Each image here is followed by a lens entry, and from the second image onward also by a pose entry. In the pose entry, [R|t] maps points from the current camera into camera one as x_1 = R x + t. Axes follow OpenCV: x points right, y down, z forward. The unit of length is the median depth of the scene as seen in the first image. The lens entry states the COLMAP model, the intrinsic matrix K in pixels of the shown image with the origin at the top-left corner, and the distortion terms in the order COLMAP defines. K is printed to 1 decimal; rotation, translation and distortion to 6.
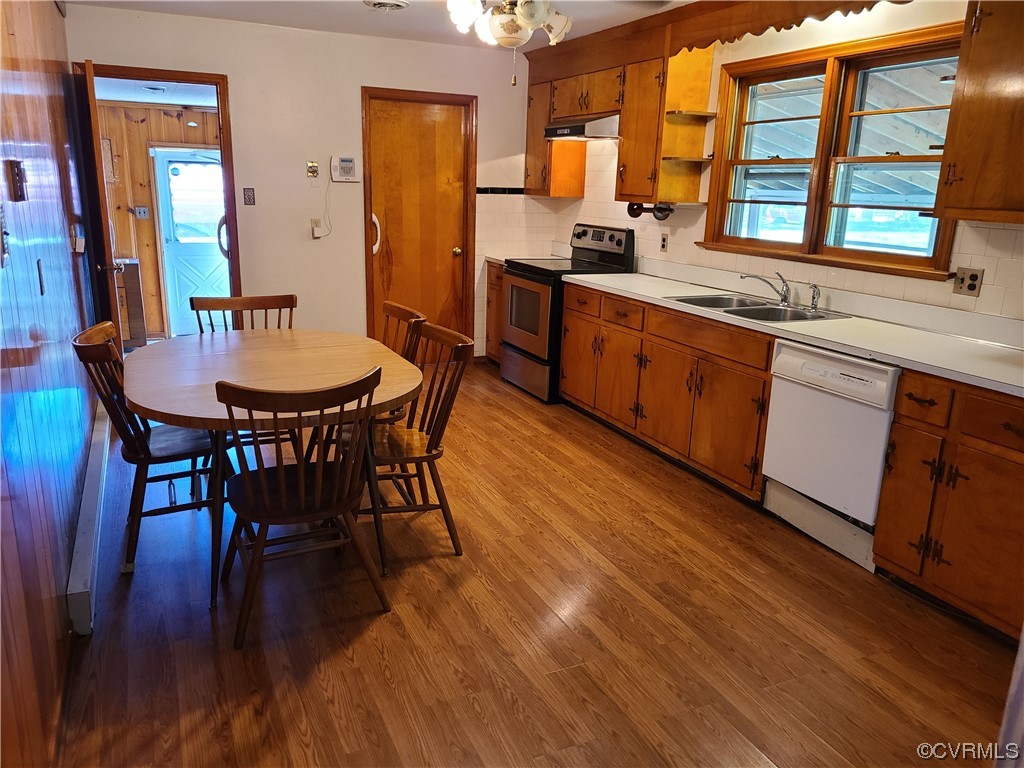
lens RADIAL K [[780.5, 0, 508.0], [0, 780.5, 383.2], [0, 0, 1]] dist [0.033598, -0.019791]
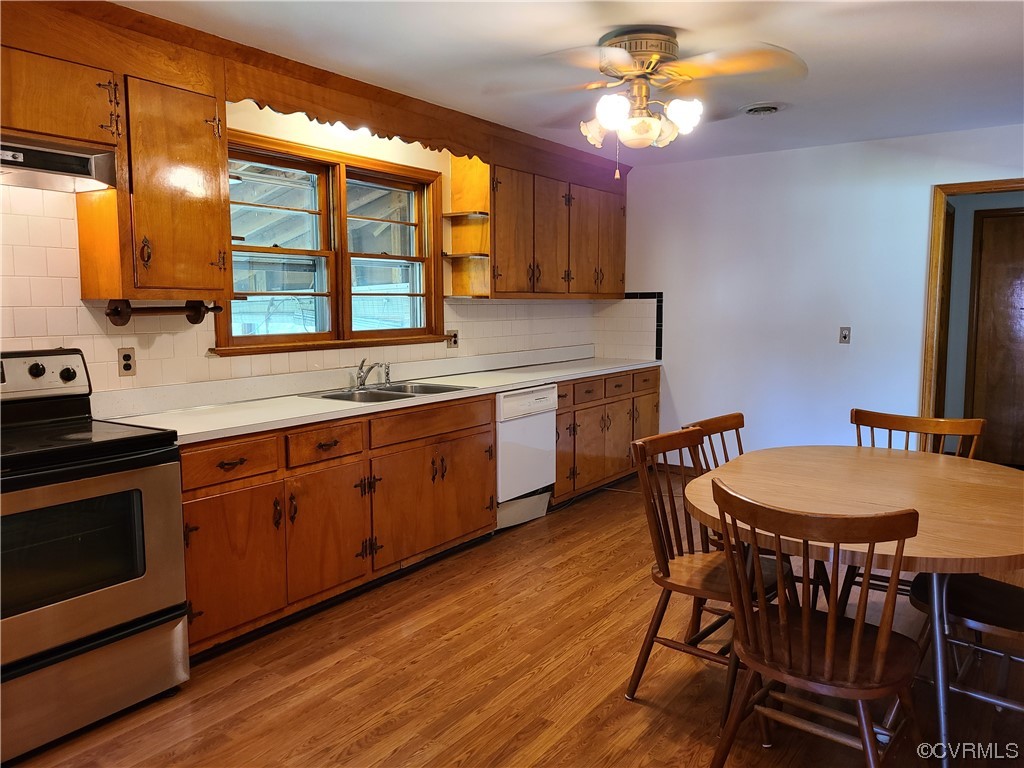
lens RADIAL K [[780.5, 0, 509.7], [0, 780.5, 386.7], [0, 0, 1]] dist [0.033598, -0.019791]
pose [[-0.513816, -0.117296, 0.849844, -0.619894], [0.205048, 0.945107, 0.254417, -0.321944], [-0.833035, 0.304983, -0.461560, 1.298416]]
